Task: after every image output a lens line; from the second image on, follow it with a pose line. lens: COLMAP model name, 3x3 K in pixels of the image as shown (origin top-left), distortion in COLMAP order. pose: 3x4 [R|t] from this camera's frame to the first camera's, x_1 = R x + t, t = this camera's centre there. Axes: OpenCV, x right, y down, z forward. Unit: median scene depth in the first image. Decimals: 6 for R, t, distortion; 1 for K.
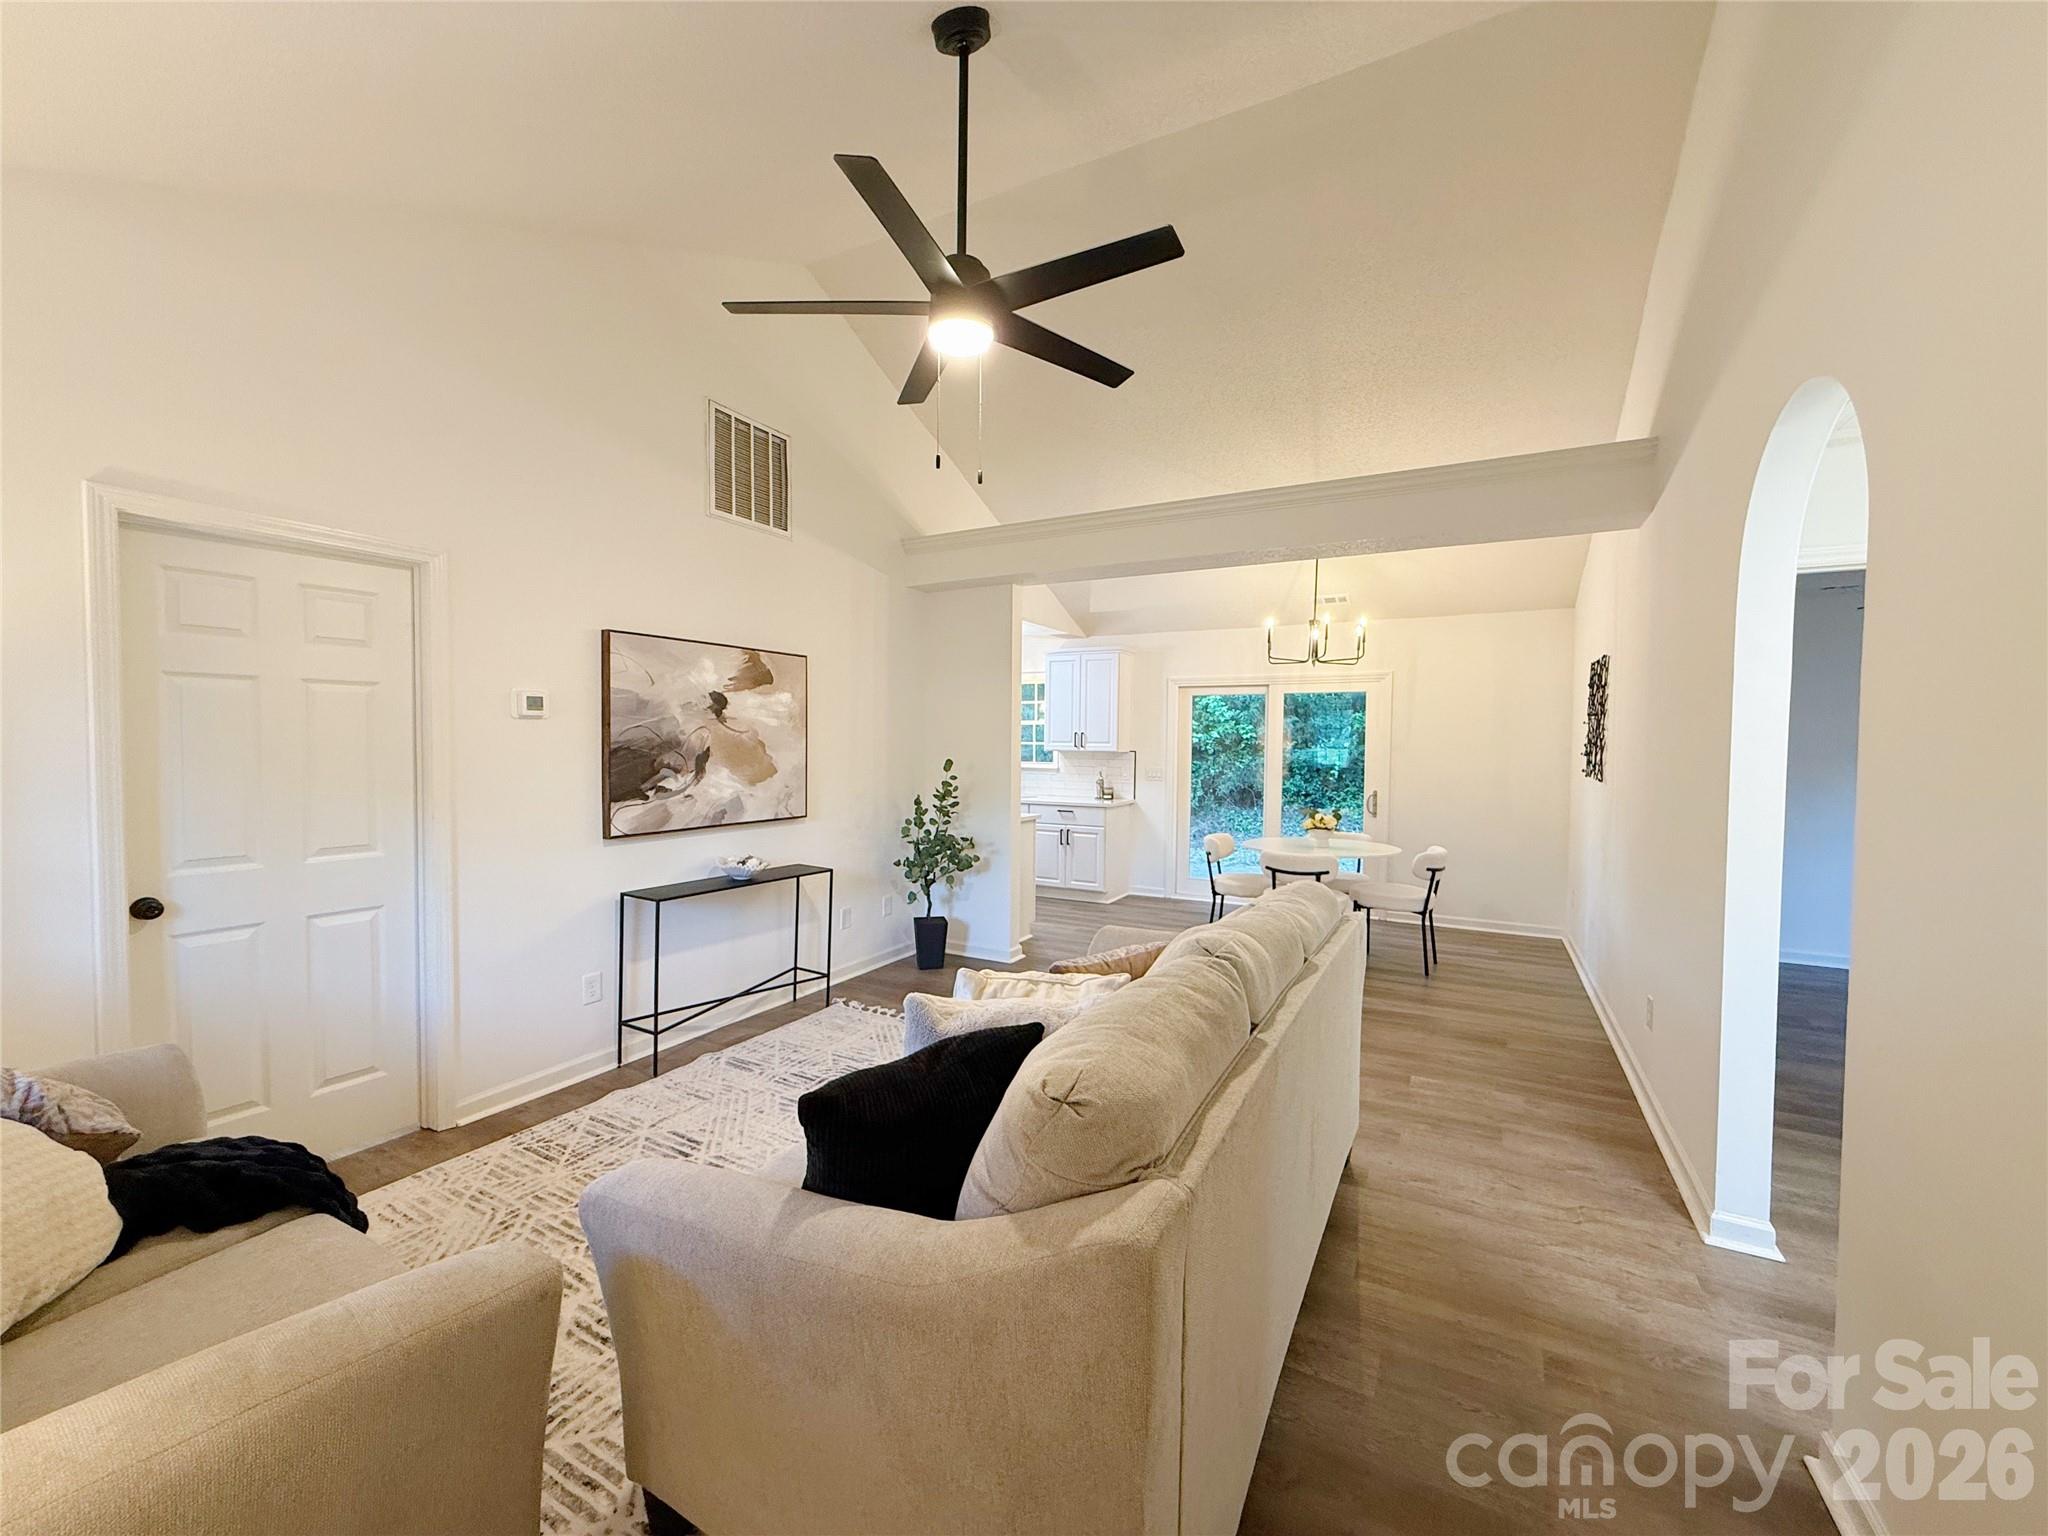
lens RADIAL K [[817.3, 0, 1022.0], [0, 817.3, 768.3], [0, 0, 1]] dist [-0.000123, 0.000443]
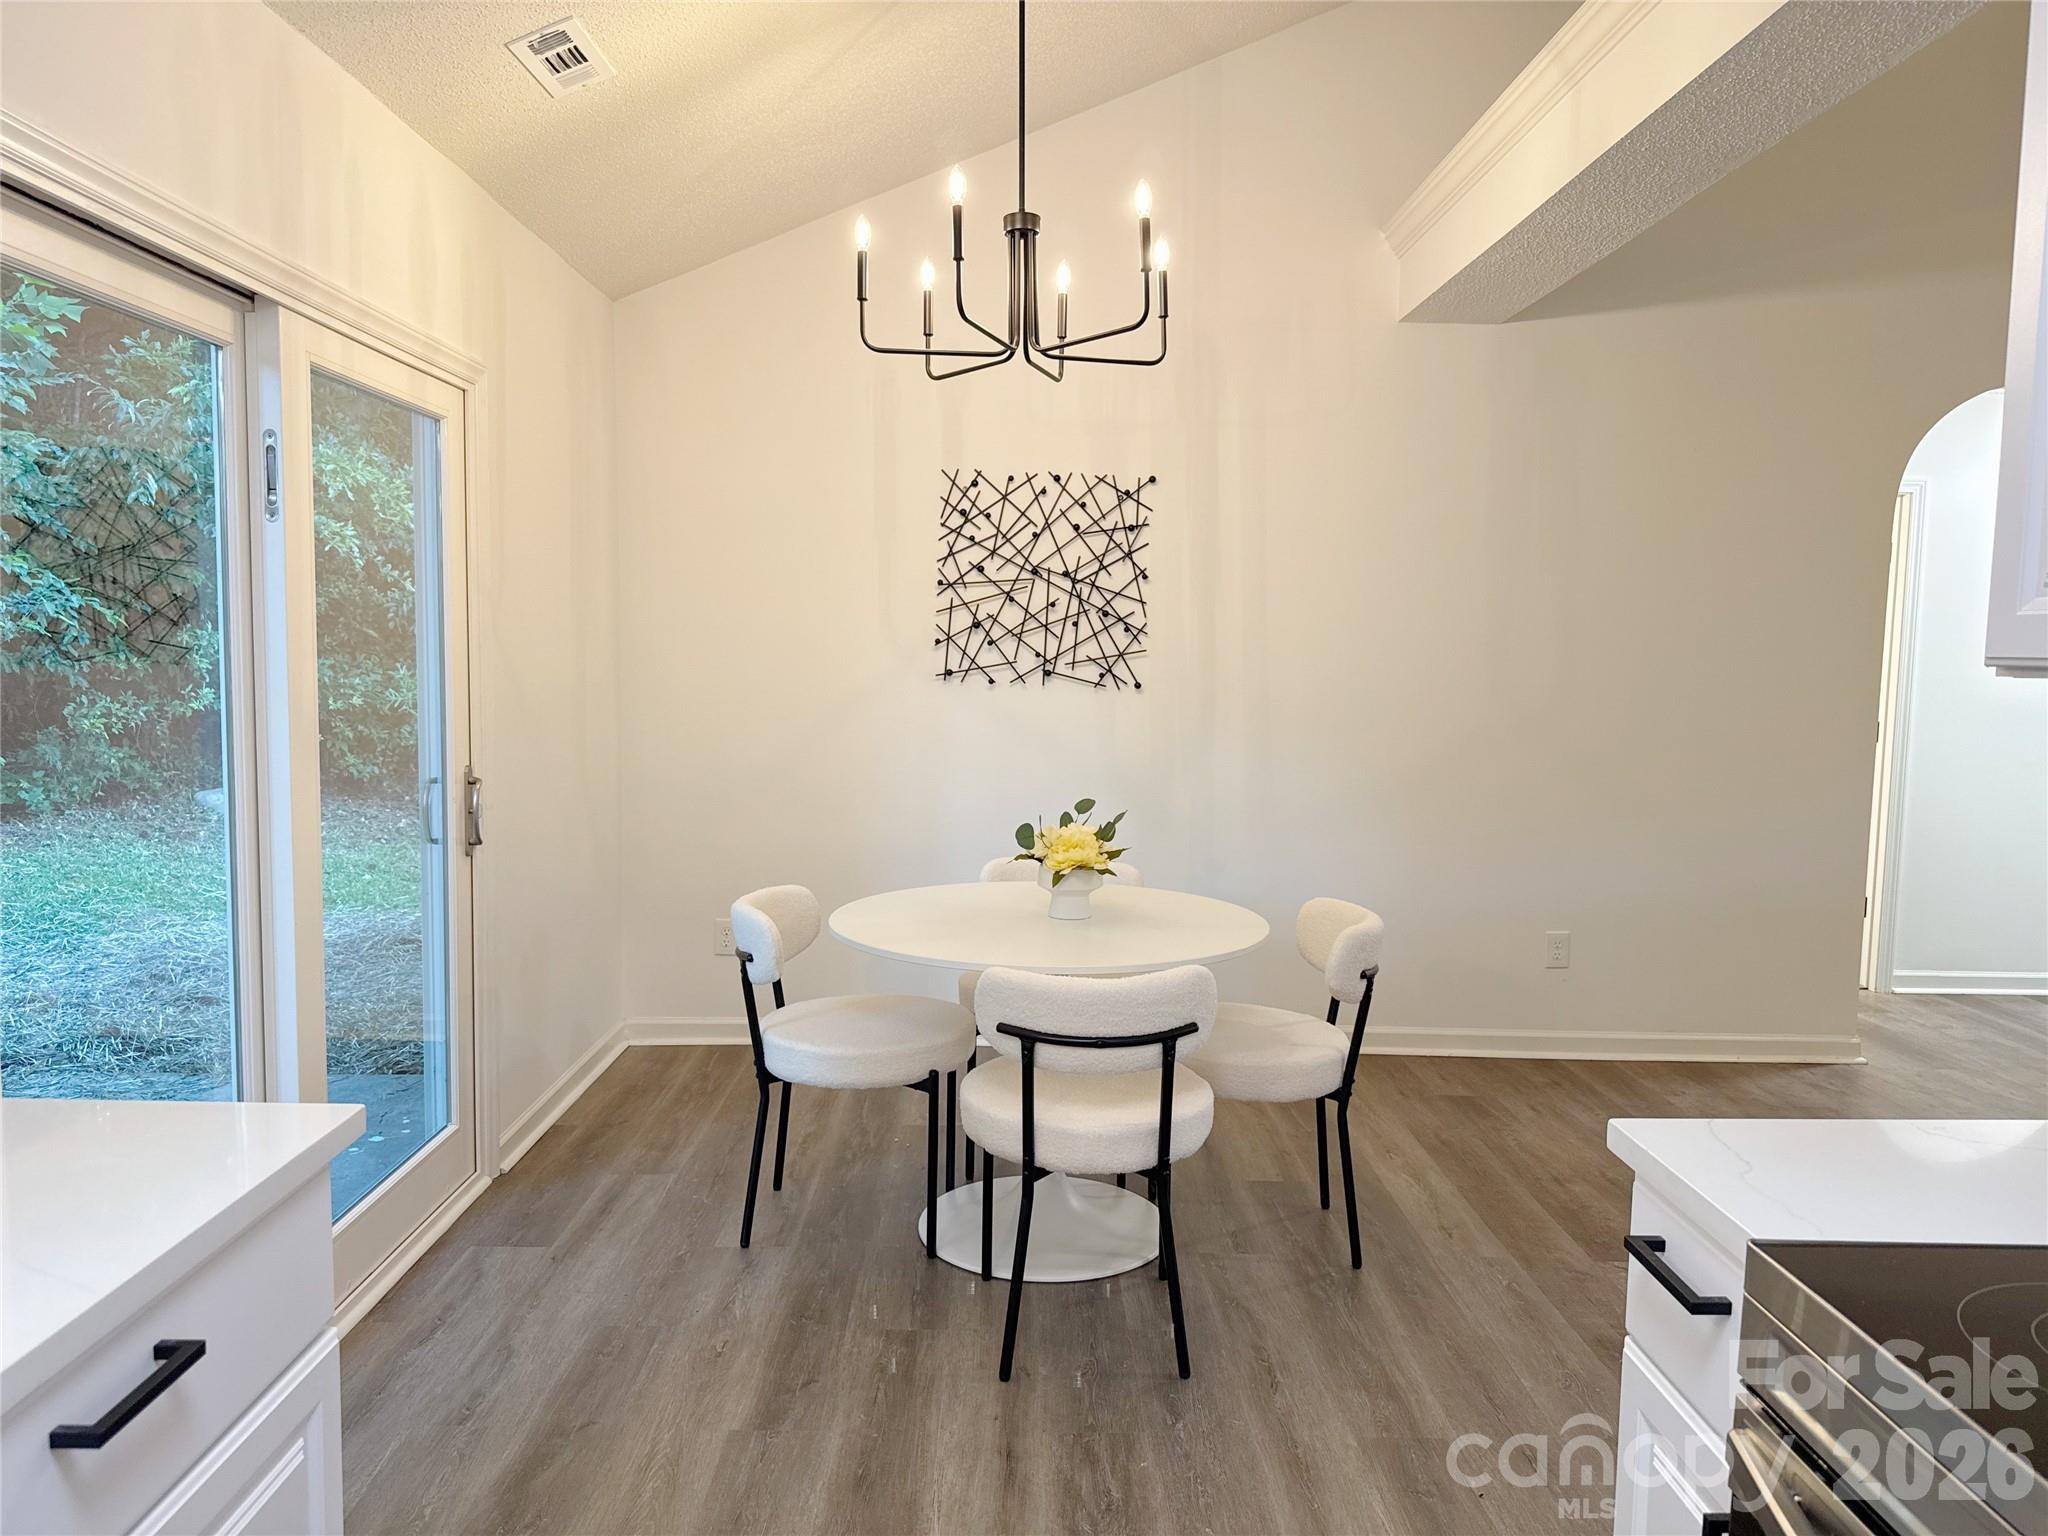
lens RADIAL K [[1438.4, 0, 1021.1], [0, 1438.4, 780.1], [0, 0, 1]] dist [0.122912, -0.206397]
pose [[-0.492589, -0.096501, 0.864895, -0.188411], [0.007003, 0.993361, 0.114823, -0.040422], [-0.870234, 0.062618, -0.488643, 1.678582]]
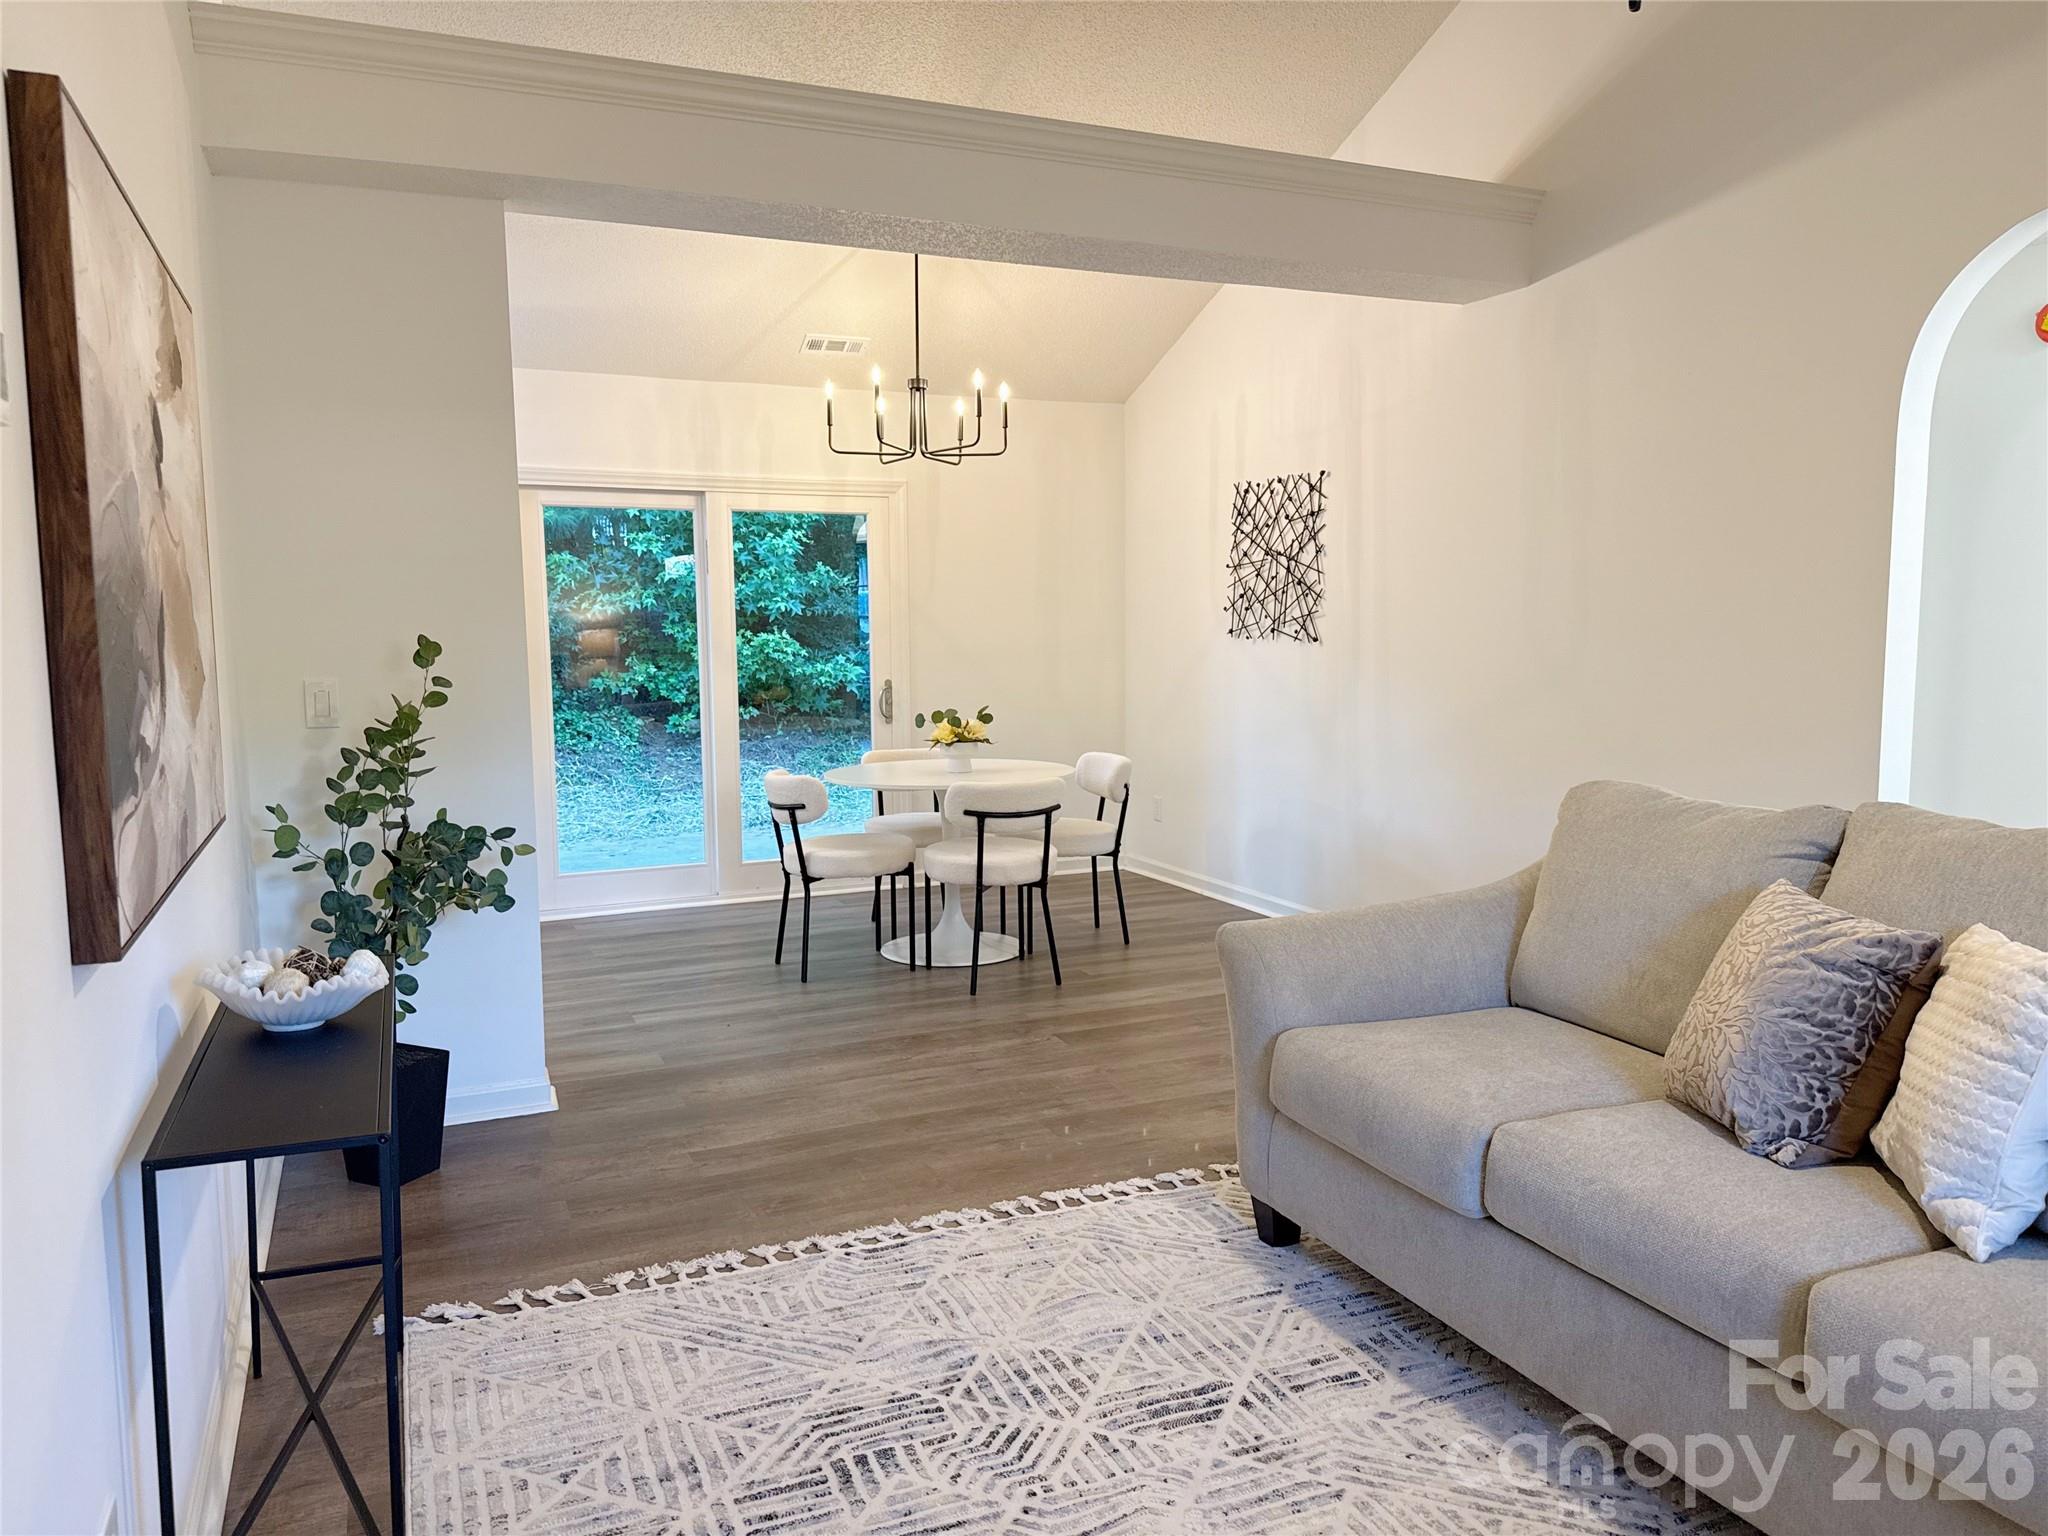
lens RADIAL K [[1433.8, 0, 1017.5], [0, 1433.8, 777.8], [0, 0, 1]] dist [0.082846, -0.117337]
pose [[0.610461, -0.103574, 0.785245, -0.546051], [0.043238, 0.994293, 0.097533, 0.000855], [-0.790865, -0.025588, 0.611455, 0.420123]]
